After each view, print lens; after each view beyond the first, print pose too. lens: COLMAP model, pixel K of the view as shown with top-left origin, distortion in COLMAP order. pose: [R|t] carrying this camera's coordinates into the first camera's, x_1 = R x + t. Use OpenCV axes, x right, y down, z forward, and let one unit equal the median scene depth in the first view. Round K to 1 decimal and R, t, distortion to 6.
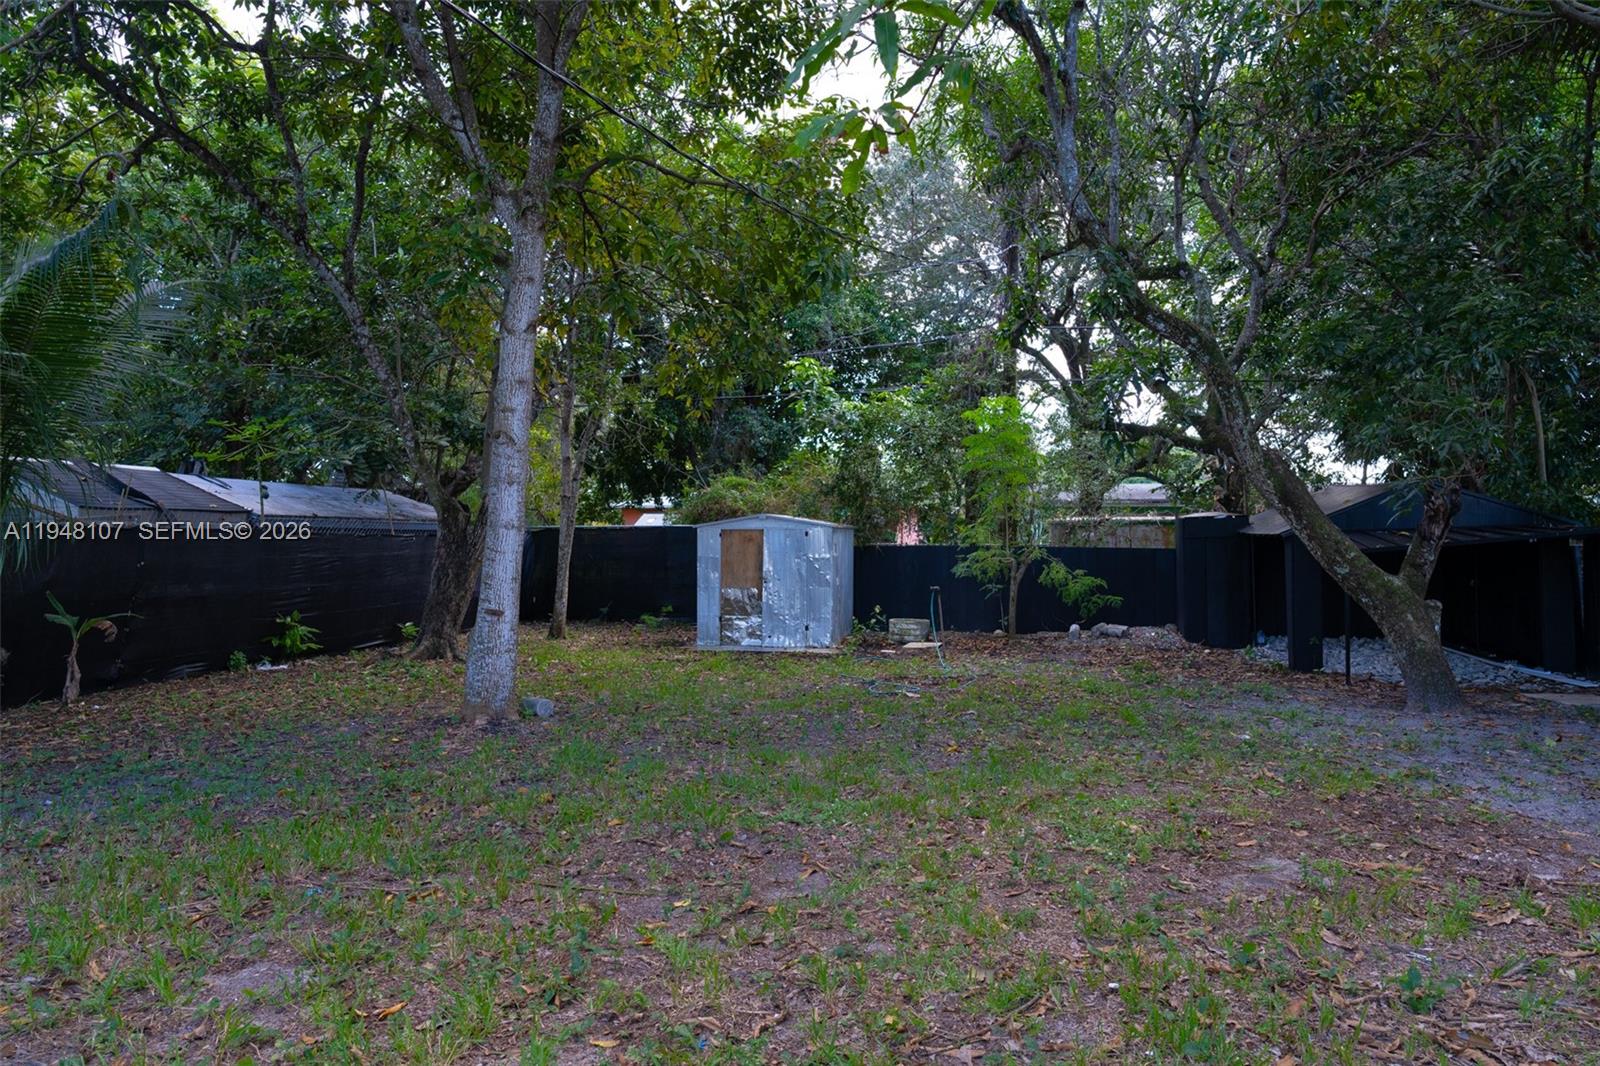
lens RADIAL K [[1071.9, 0, 797.3], [0, 1071.9, 533.5], [0, 0, 1]] dist [0.000126, 0.004129]
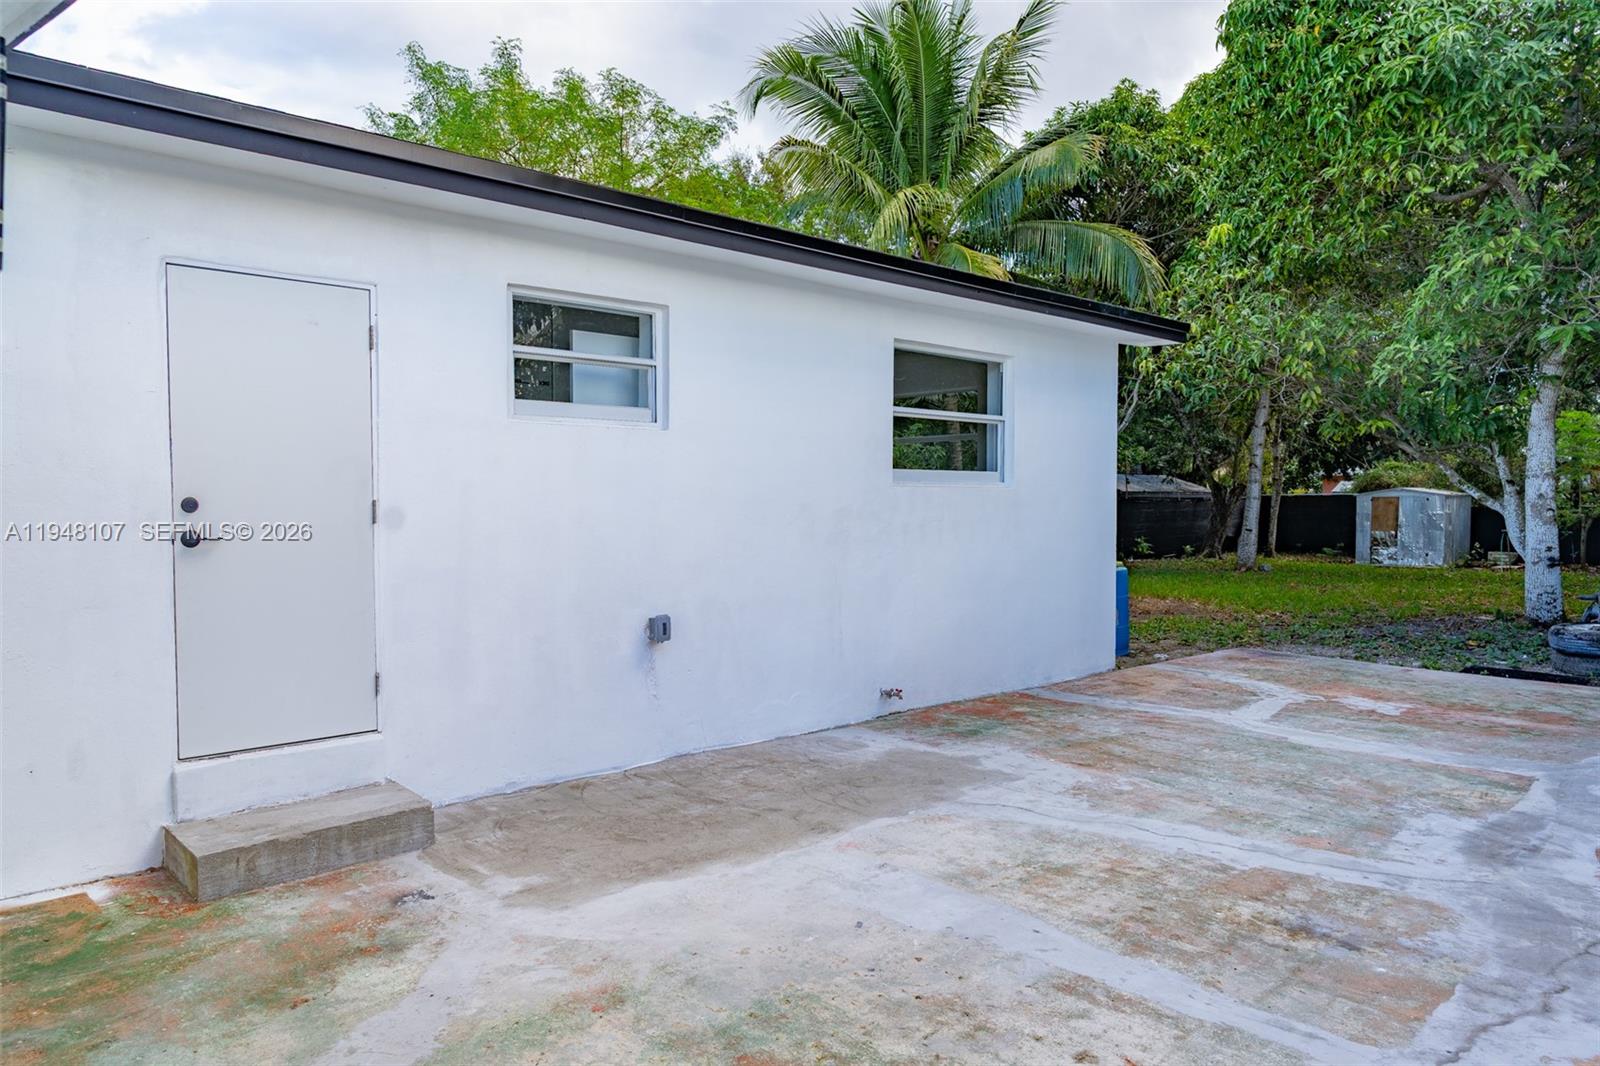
lens RADIAL K [[1071.9, 0, 797.3], [0, 1071.9, 533.5], [0, 0, 1]] dist [0.000126, 0.004129]
pose [[0.809373, 0.015739, -0.587084, 0.195890], [0.004347, 0.999453, 0.032788, -0.005722], [0.587279, -0.029090, 0.808862, -0.947734]]
